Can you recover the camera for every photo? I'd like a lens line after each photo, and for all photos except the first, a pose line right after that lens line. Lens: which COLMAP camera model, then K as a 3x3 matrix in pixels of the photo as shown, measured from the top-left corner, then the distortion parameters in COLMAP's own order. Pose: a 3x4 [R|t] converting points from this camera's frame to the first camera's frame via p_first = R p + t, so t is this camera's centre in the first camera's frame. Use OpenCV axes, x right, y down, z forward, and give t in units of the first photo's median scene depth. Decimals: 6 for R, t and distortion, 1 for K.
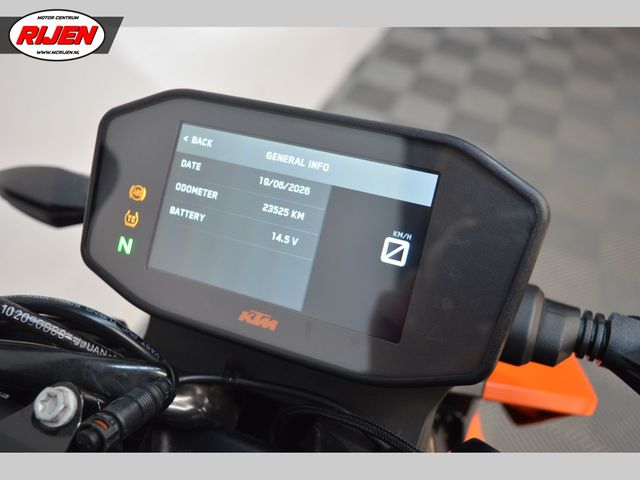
lens RADIAL K [[608.7, 0, 320.0], [0, 608.7, 240.0], [0, 0, 1]] dist [-0.074336, -0.005773]
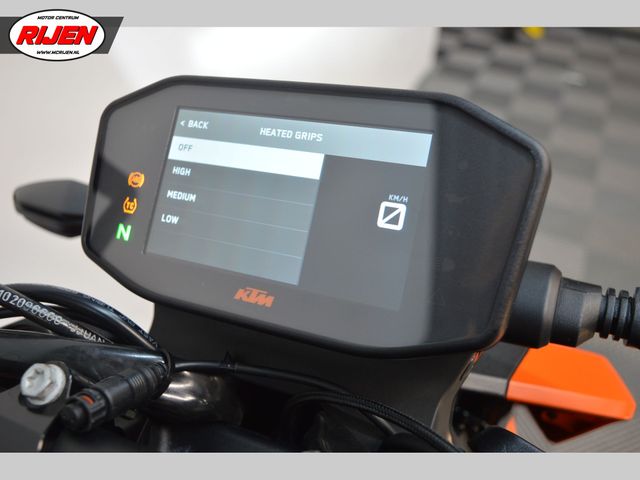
lens RADIAL K [[608.7, 0, 320.0], [0, 608.7, 240.0], [0, 0, 1]] dist [-0.074336, -0.005773]
pose [[0.997301, -0.034655, -0.064727, 0.064537], [0.028101, 0.994635, -0.099552, 0.133842], [0.067830, 0.097465, 0.992925, 0.040509]]
